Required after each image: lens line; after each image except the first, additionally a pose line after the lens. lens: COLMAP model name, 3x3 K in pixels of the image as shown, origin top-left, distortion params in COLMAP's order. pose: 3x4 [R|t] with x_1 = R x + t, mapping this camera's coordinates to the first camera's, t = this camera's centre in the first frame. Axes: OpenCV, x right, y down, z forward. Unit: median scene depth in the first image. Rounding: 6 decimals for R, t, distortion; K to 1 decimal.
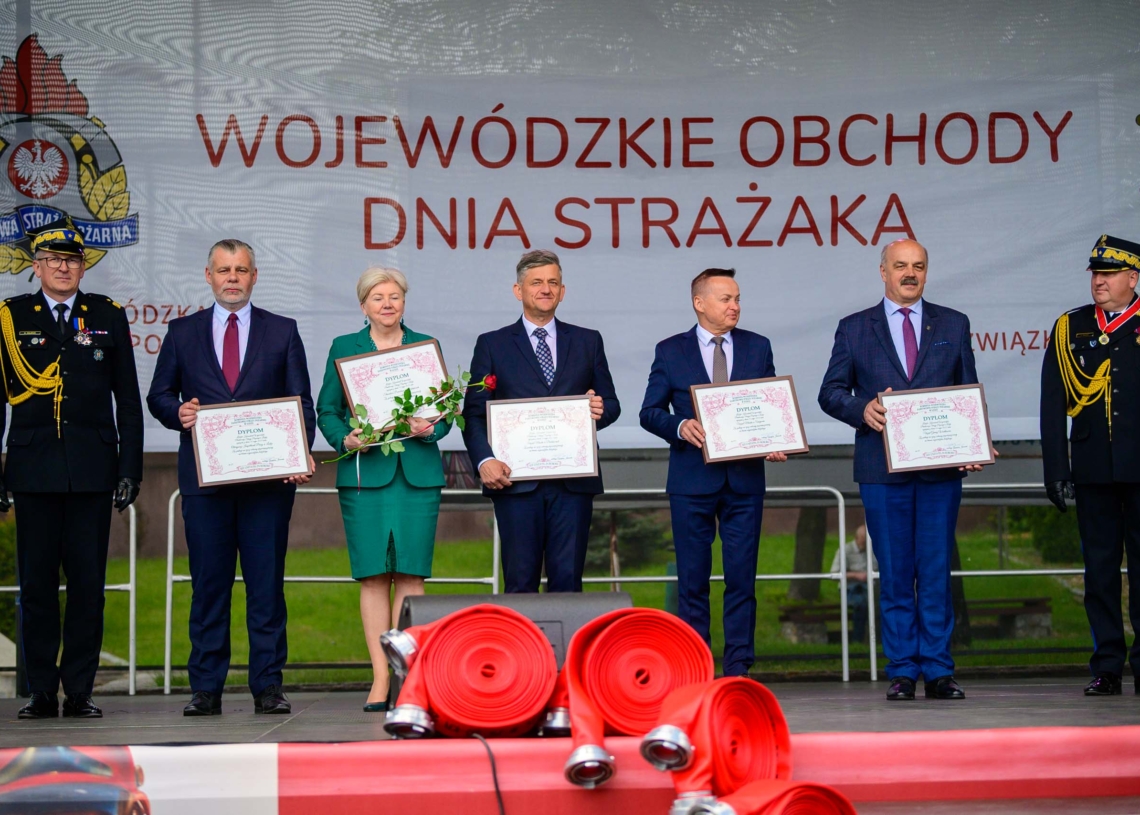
lens RADIAL K [[2840.2, 0, 570.0], [0, 2840.2, 407.5], [0, 0, 1]] dist [-0.008060, -0.328720]
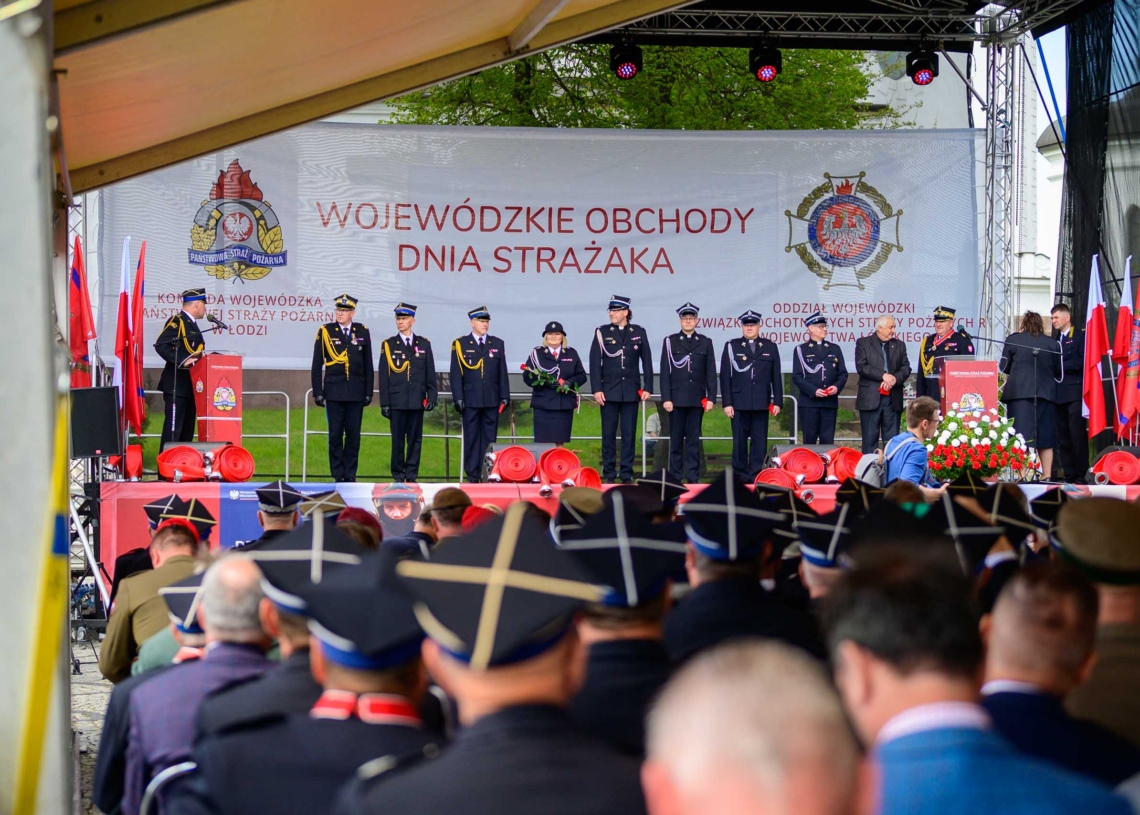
lens RADIAL K [[2840.2, 0, 570.0], [0, 2840.2, 407.5], [0, 0, 1]] dist [-0.008060, -0.328720]
pose [[0.997850, 0.021556, 0.061895, -0.073331], [-0.024737, 0.998387, 0.051103, -0.064180], [-0.060694, -0.052525, 0.996774, -1.009754]]
